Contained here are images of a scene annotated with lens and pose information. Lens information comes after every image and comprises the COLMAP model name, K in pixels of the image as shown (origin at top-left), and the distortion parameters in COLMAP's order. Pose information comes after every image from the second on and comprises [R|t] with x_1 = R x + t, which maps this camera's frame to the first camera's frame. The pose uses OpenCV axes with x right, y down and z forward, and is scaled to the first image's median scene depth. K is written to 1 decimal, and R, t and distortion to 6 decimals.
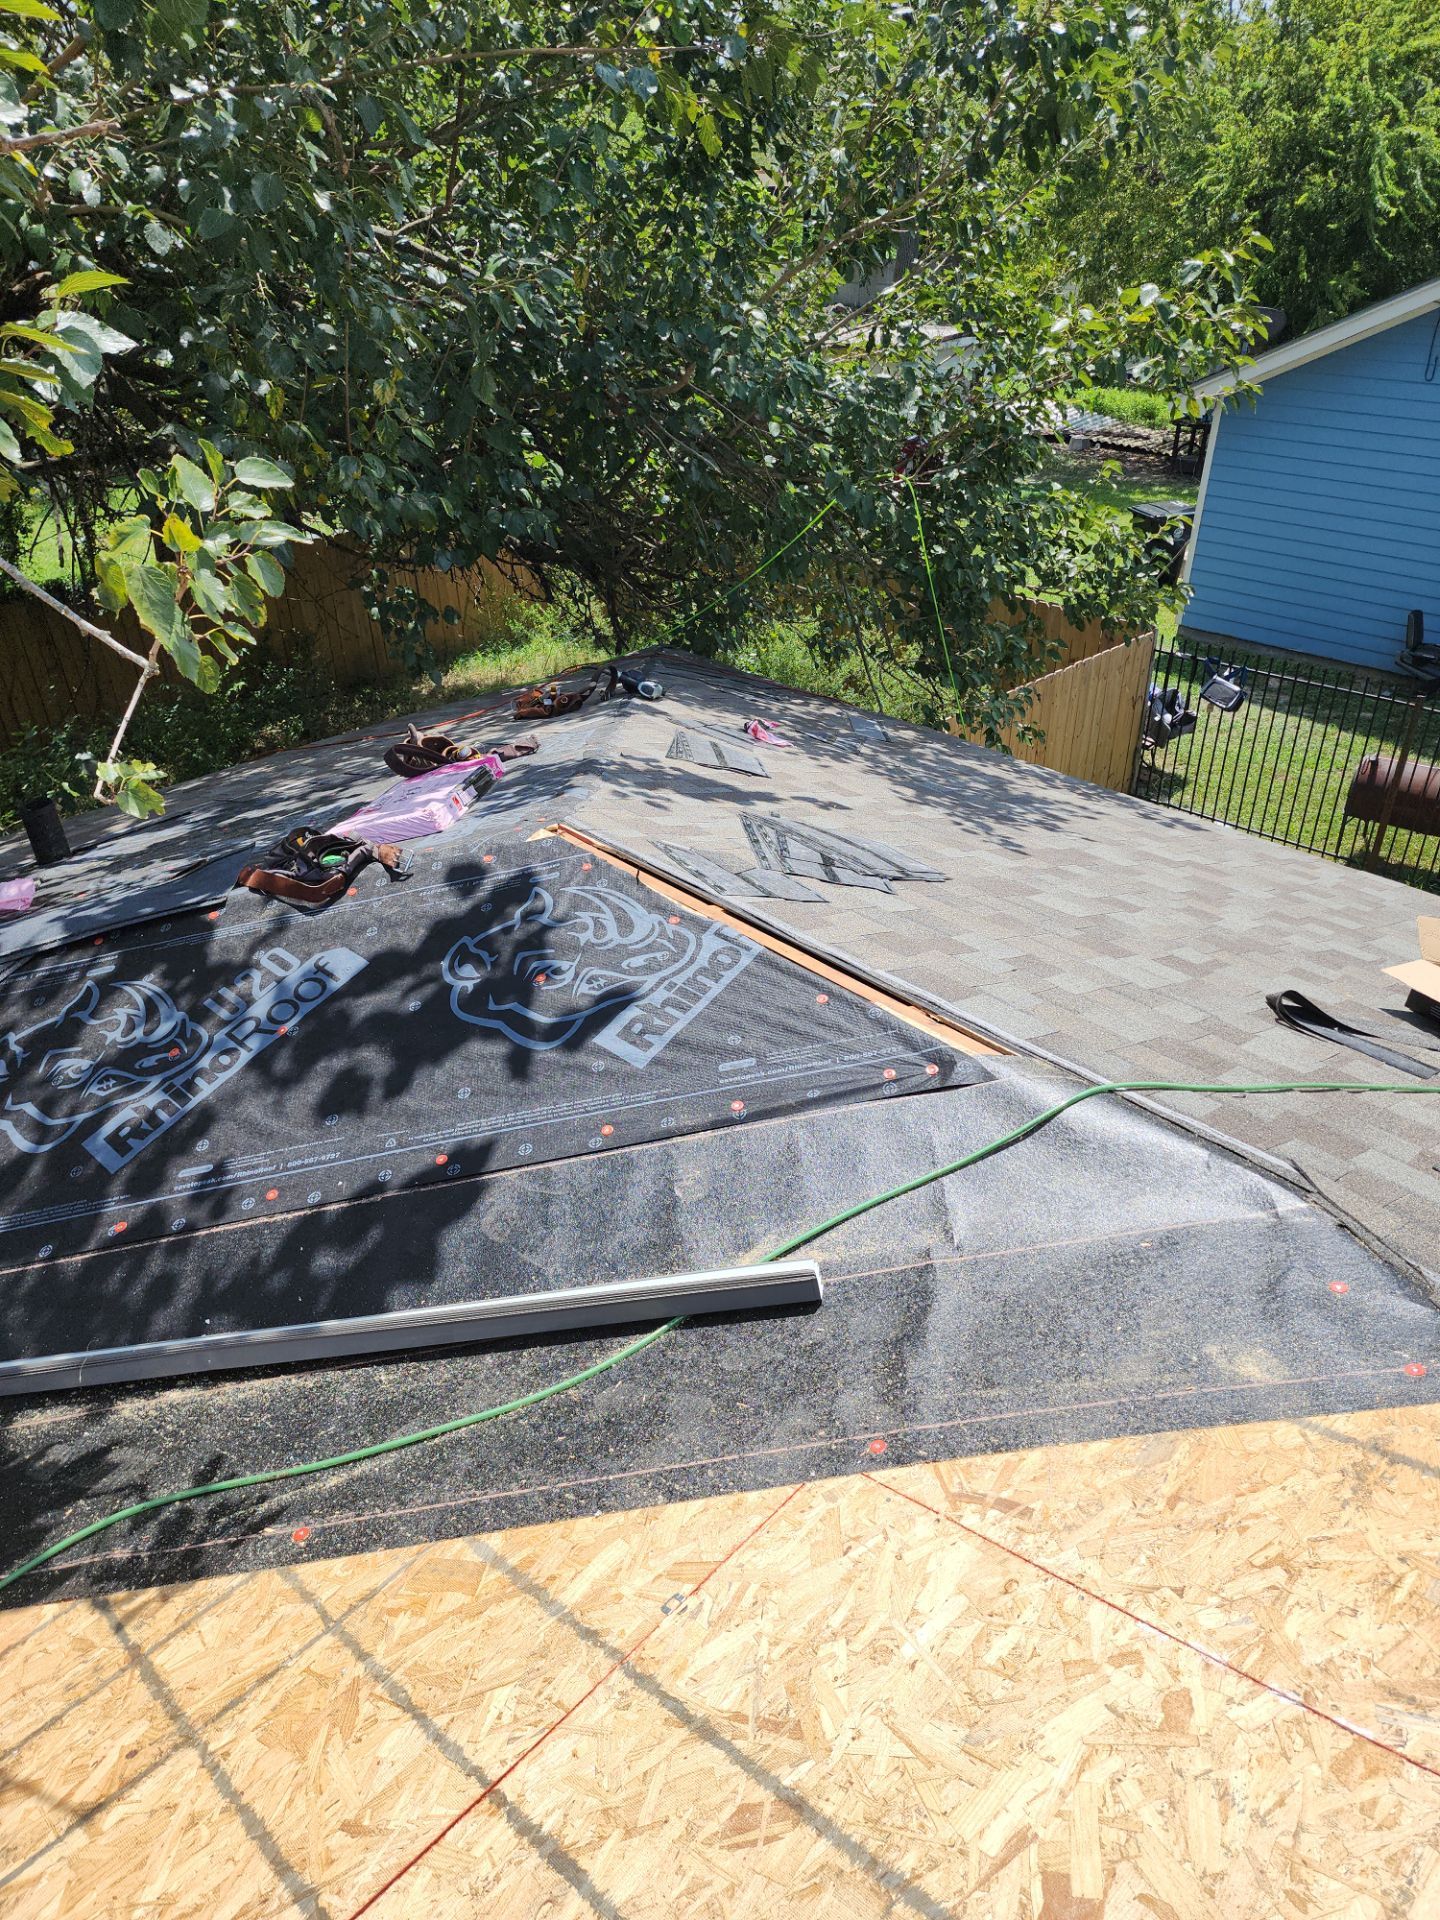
lens RADIAL K [[1236.0, 0, 722.0], [0, 1236.0, 970.1], [0, 0, 1]] dist [0.069307, -0.059598]
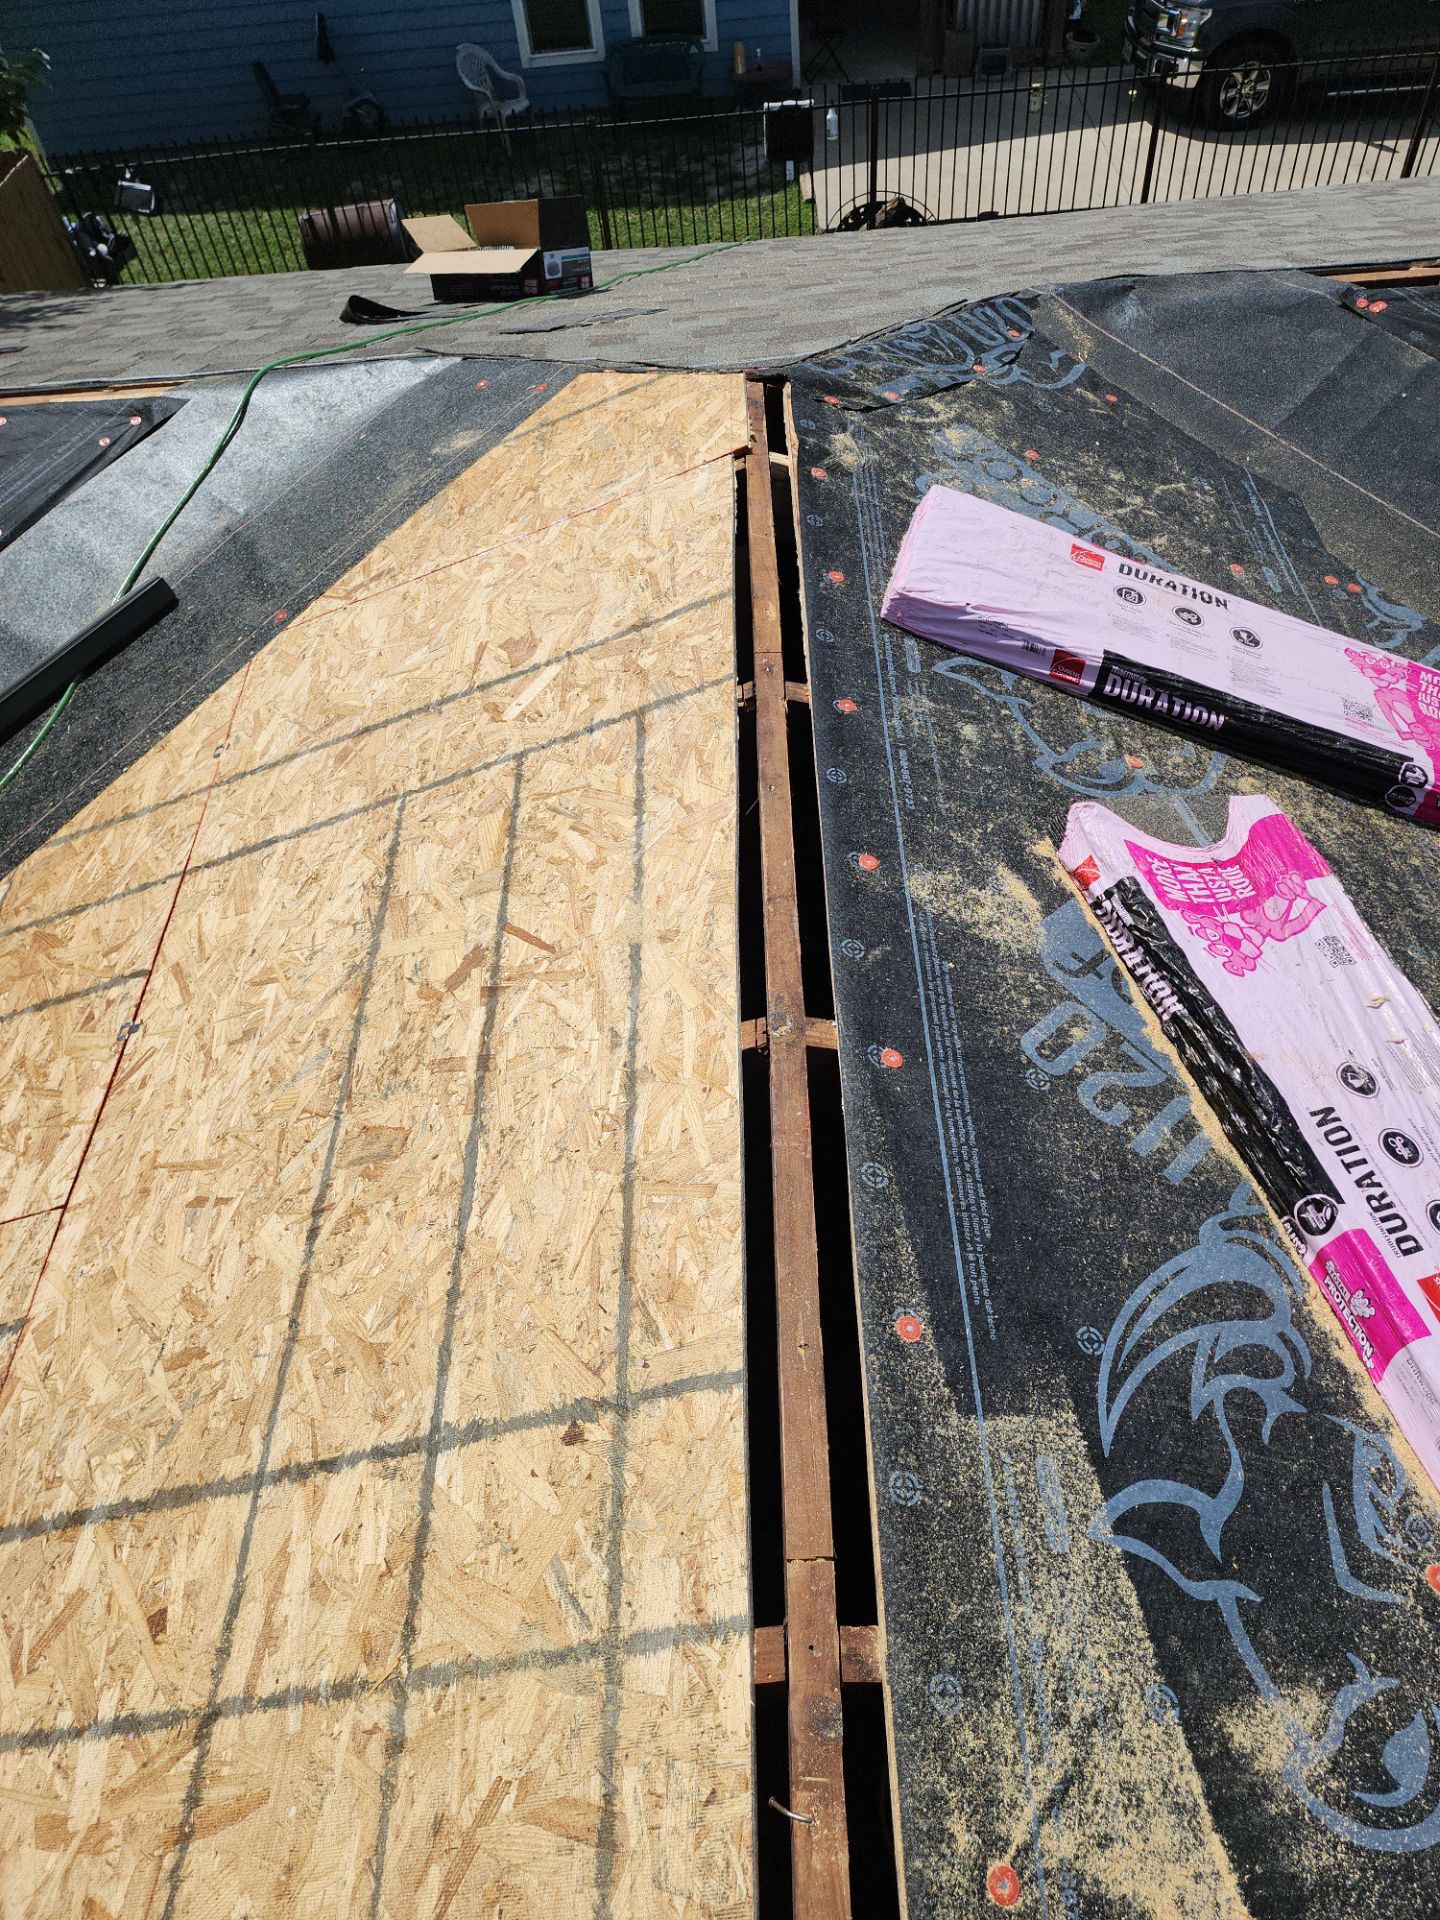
lens RADIAL K [[1236.0, 0, 722.0], [0, 1236.0, 970.1], [0, 0, 1]] dist [0.069307, -0.059598]
pose [[0.677932, -0.583466, 0.447187, -0.273834], [0.434824, 0.808756, 0.396032, 0.263781], [-0.592736, -0.074036, 0.801987, -0.281554]]
